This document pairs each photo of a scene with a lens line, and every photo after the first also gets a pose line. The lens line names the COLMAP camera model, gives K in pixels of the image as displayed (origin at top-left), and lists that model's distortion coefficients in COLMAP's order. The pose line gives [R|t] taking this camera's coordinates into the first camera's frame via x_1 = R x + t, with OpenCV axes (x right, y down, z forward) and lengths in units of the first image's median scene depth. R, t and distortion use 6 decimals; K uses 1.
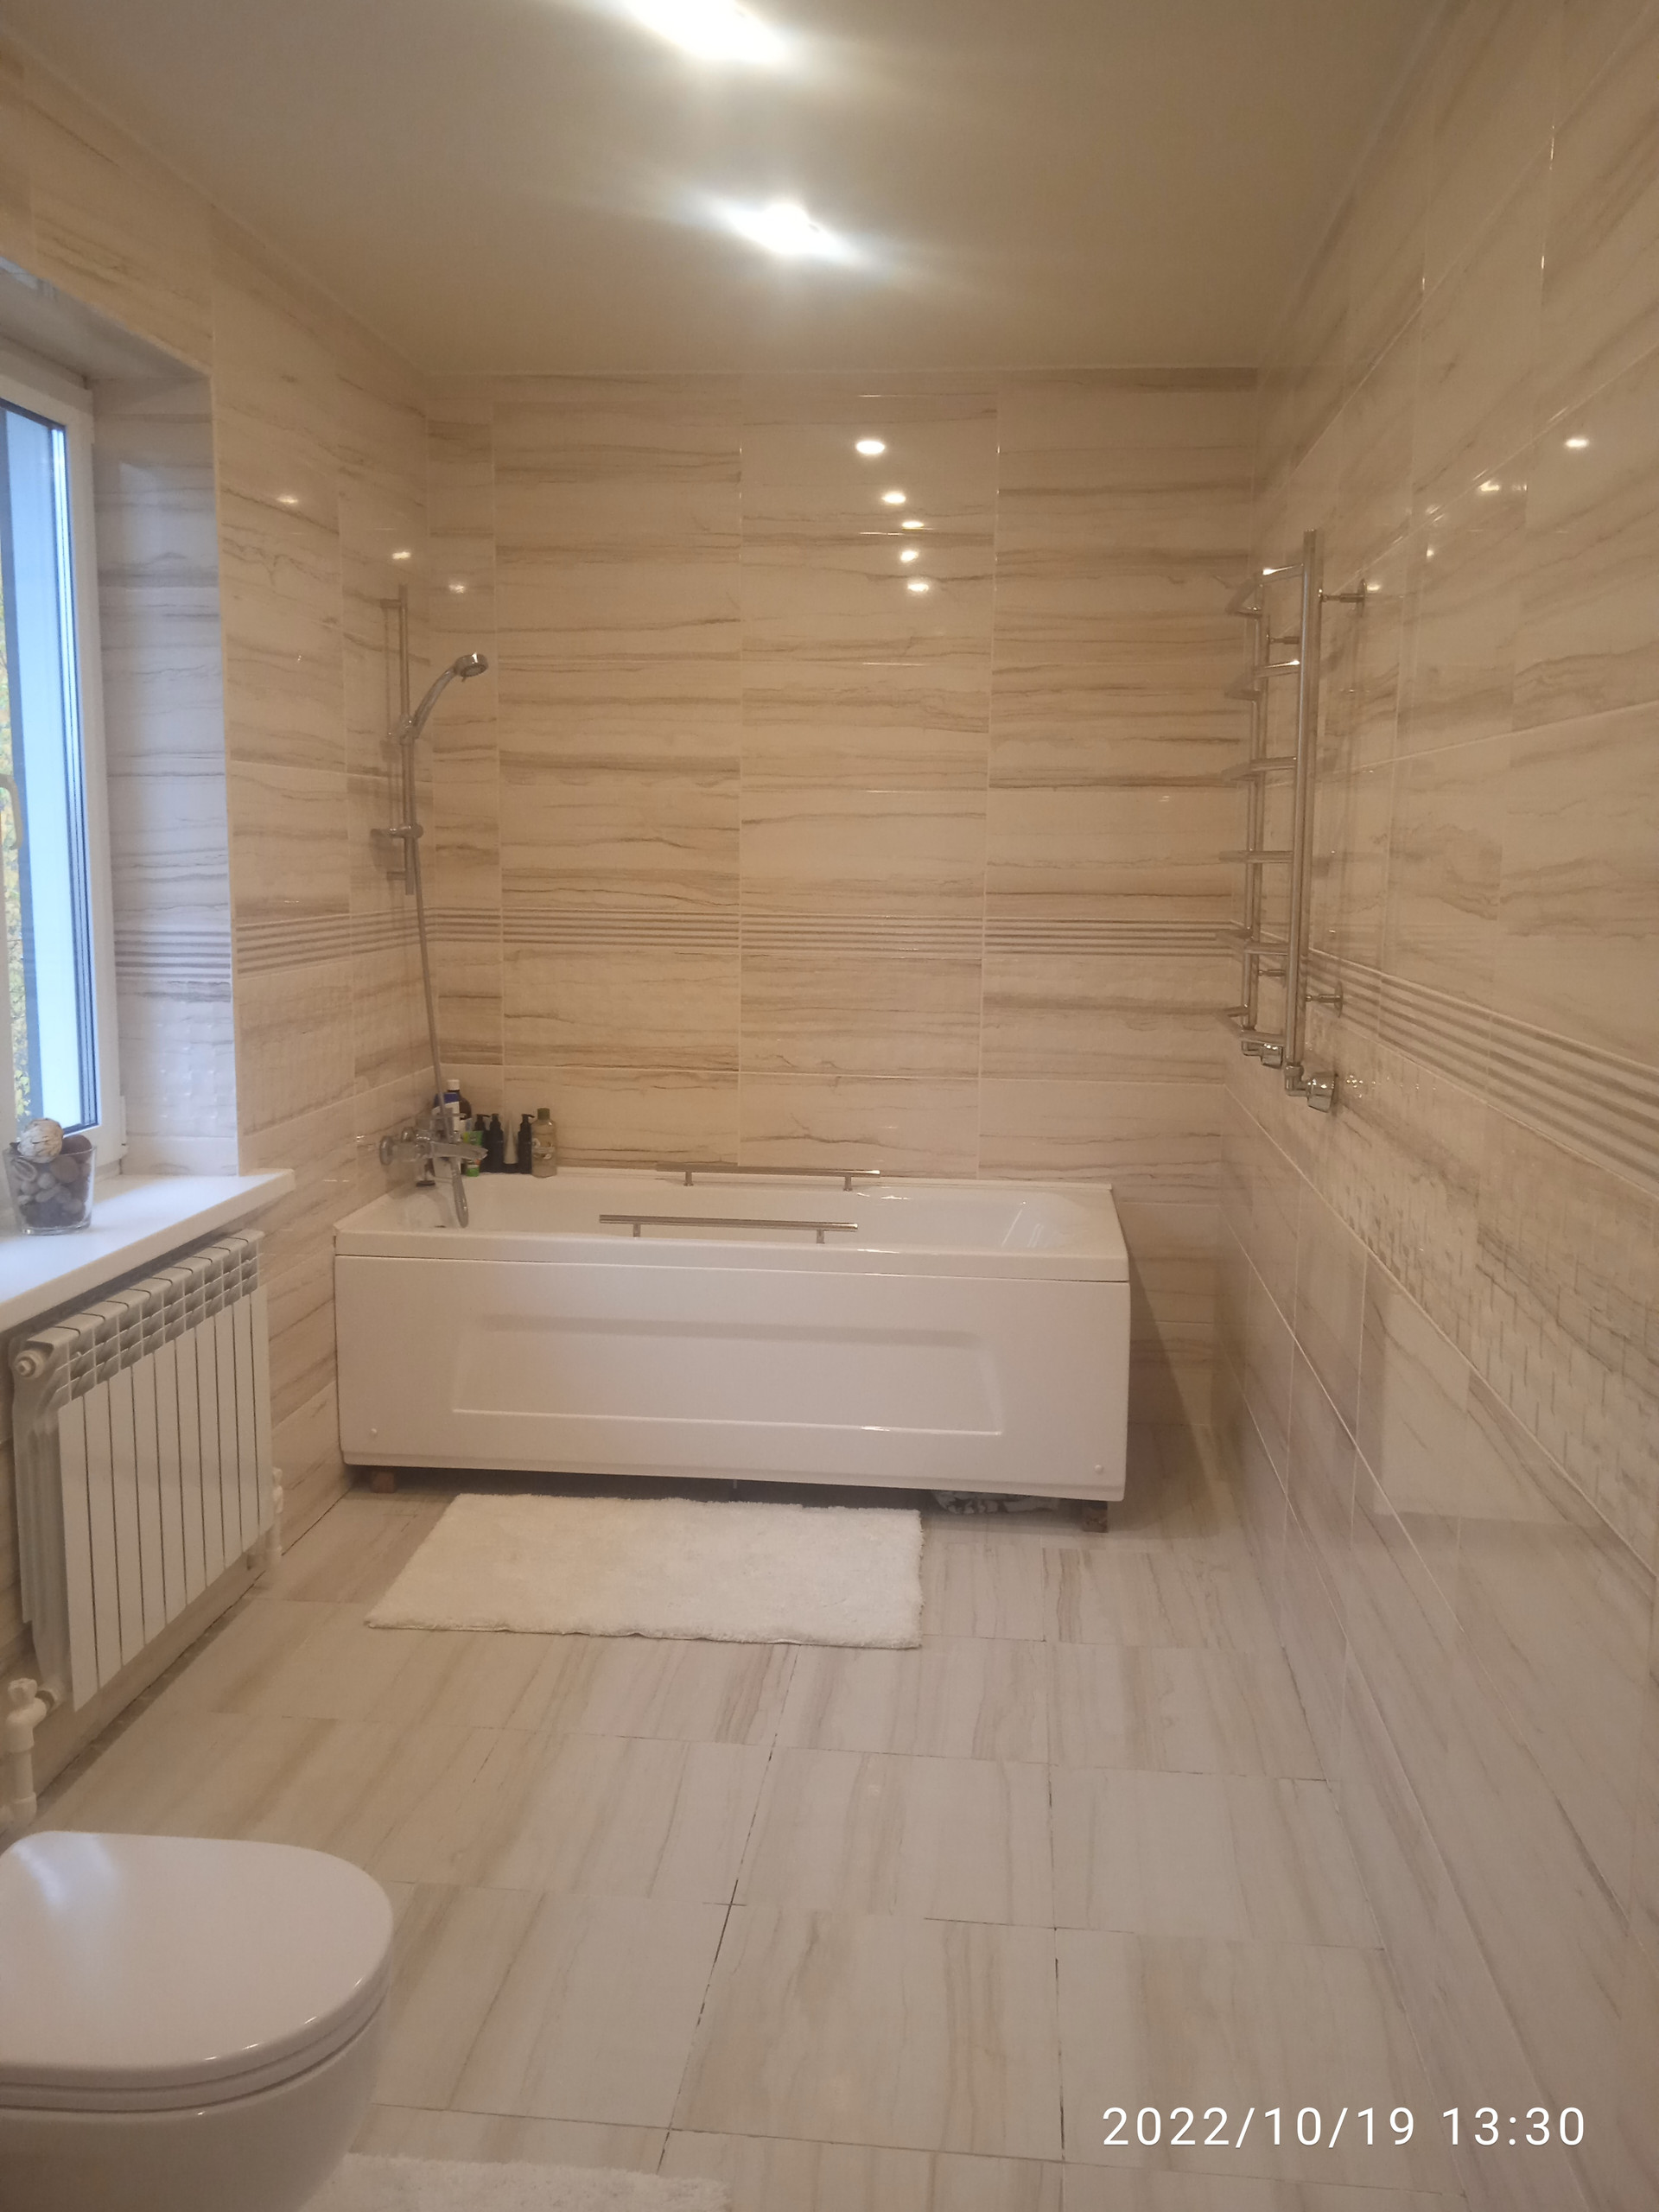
lens RADIAL K [[1837.1, 0, 823.3], [0, 1837.1, 1109.3], [0, 0, 1]] dist [0.039229, -0.053322]
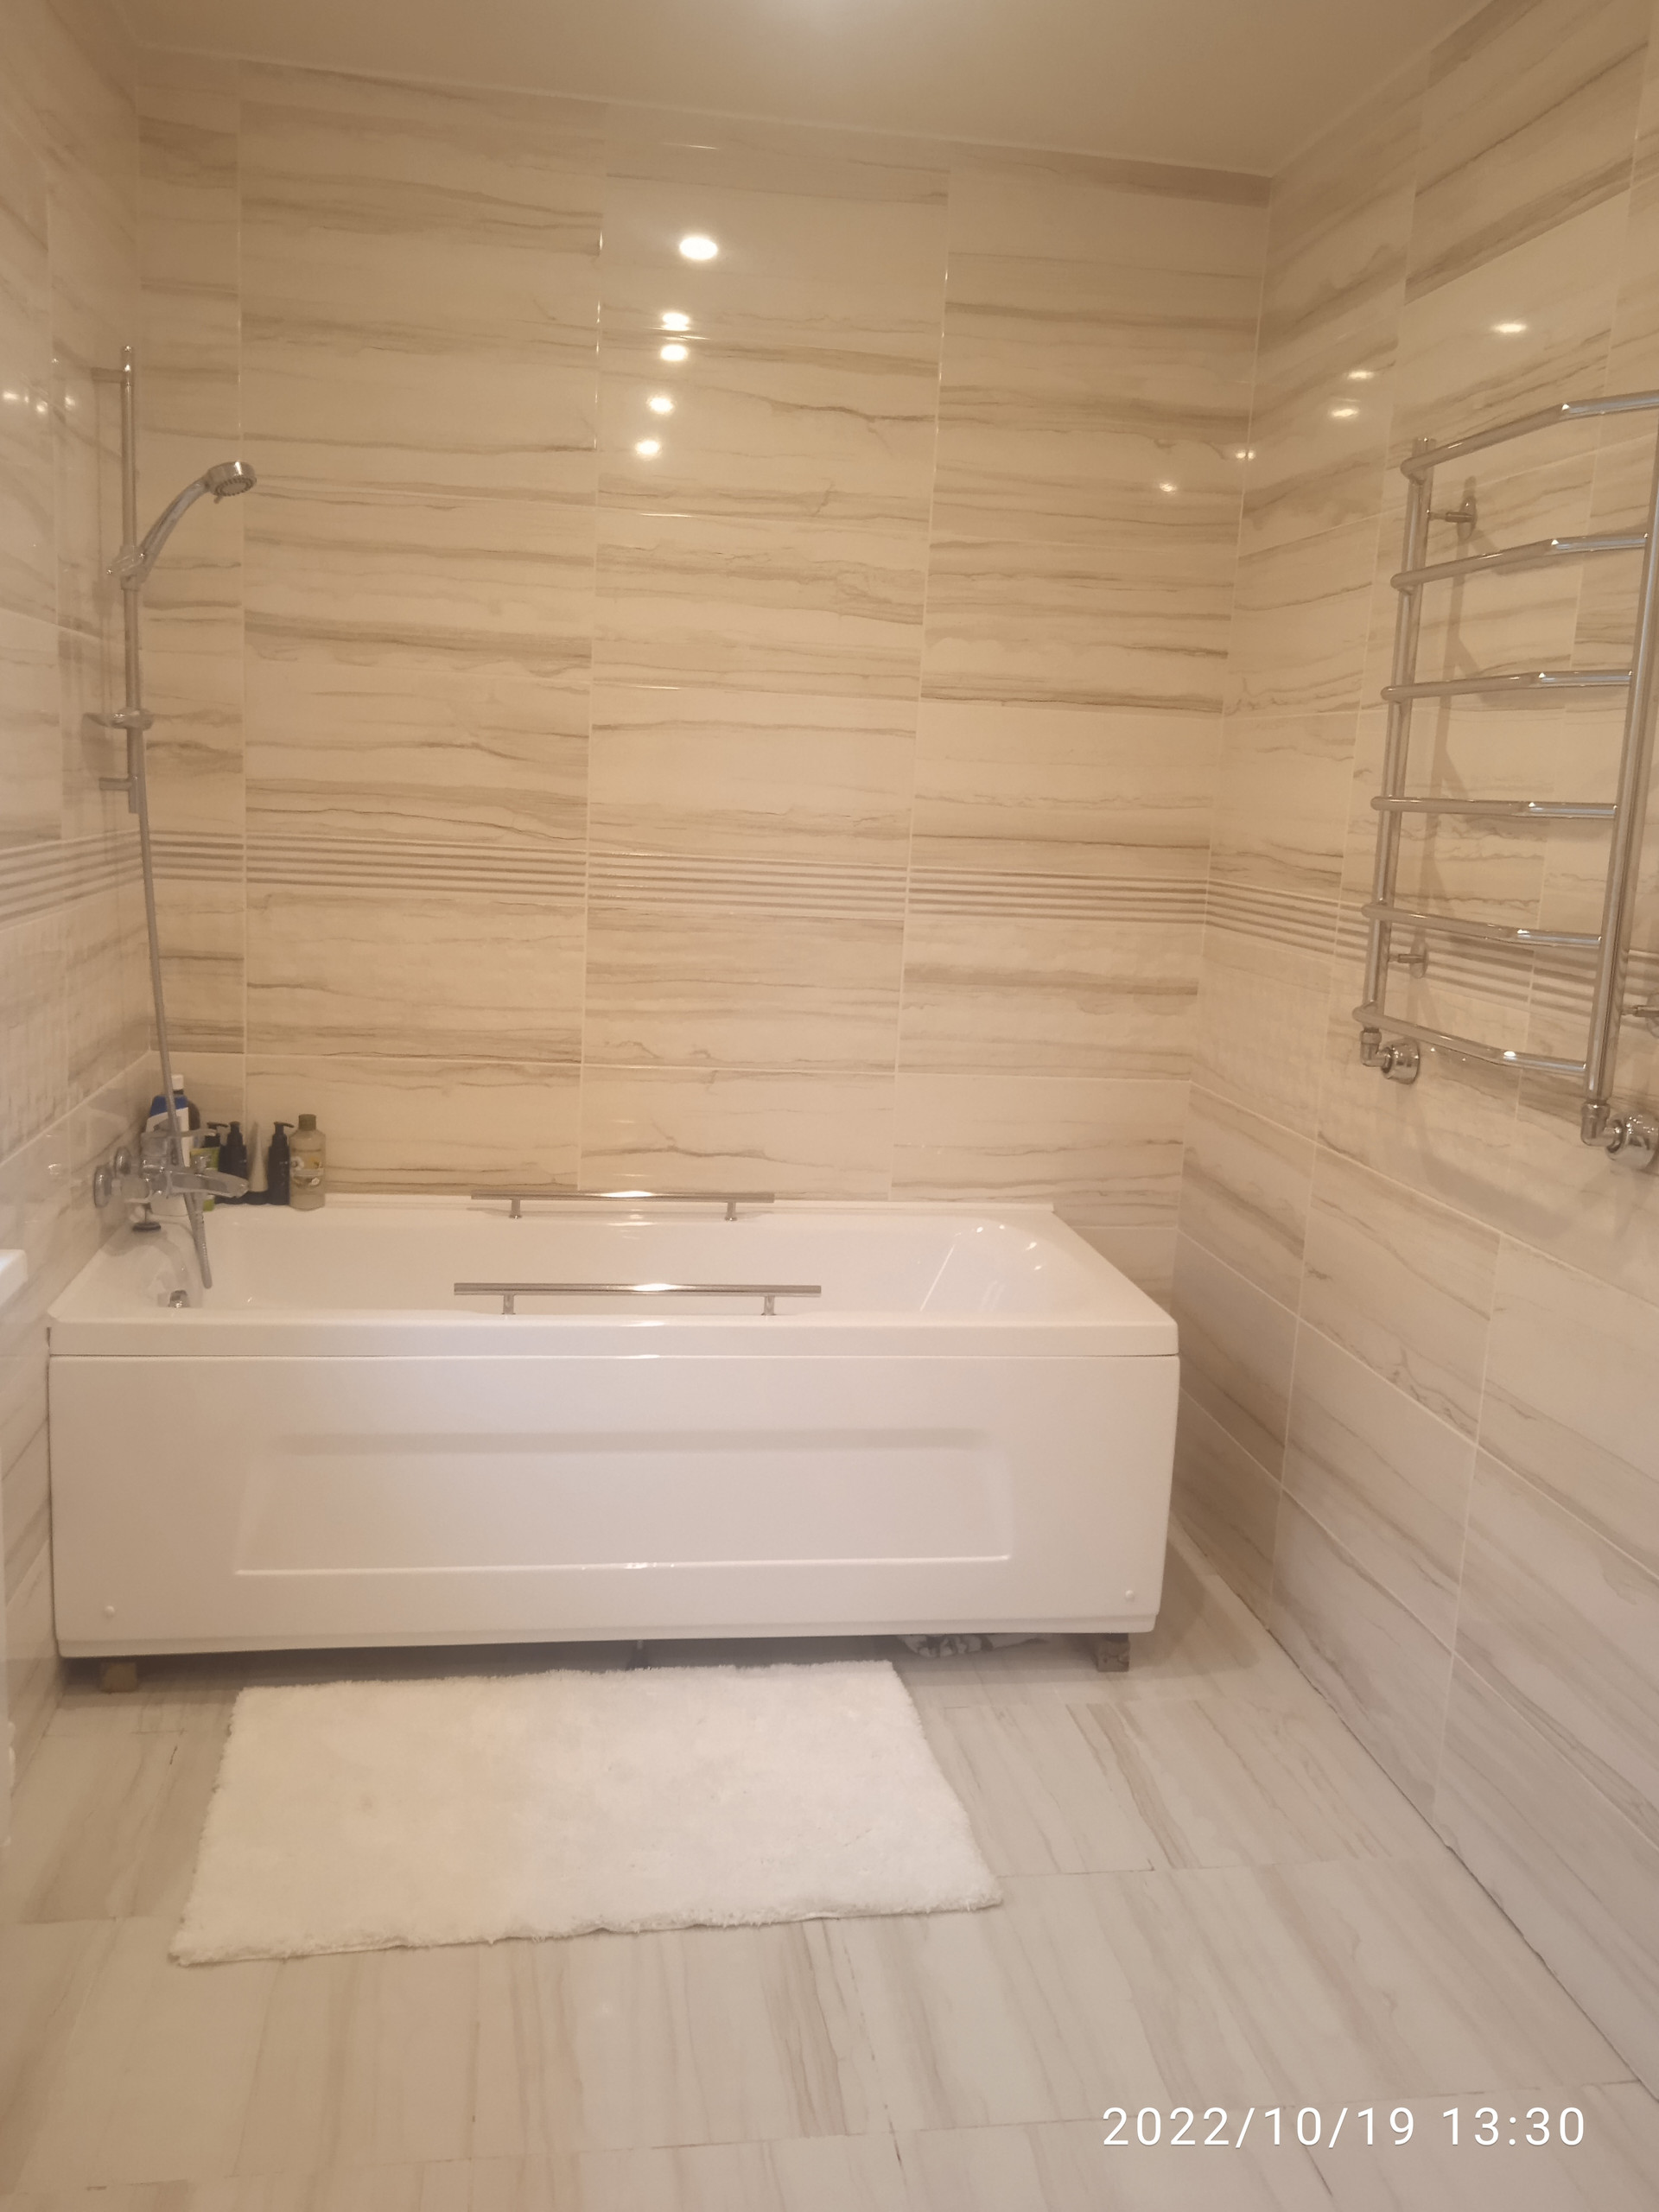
lens RADIAL K [[1837.1, 0, 811.0], [0, 1837.1, 1104.3], [0, 0, 1]] dist [0.039229, -0.053322]
pose [[0.965907, -0.007887, 0.258770, -0.194862], [-0.002610, 0.999188, 0.040197, -0.044605], [-0.258877, -0.039502, 0.965102, 0.327955]]
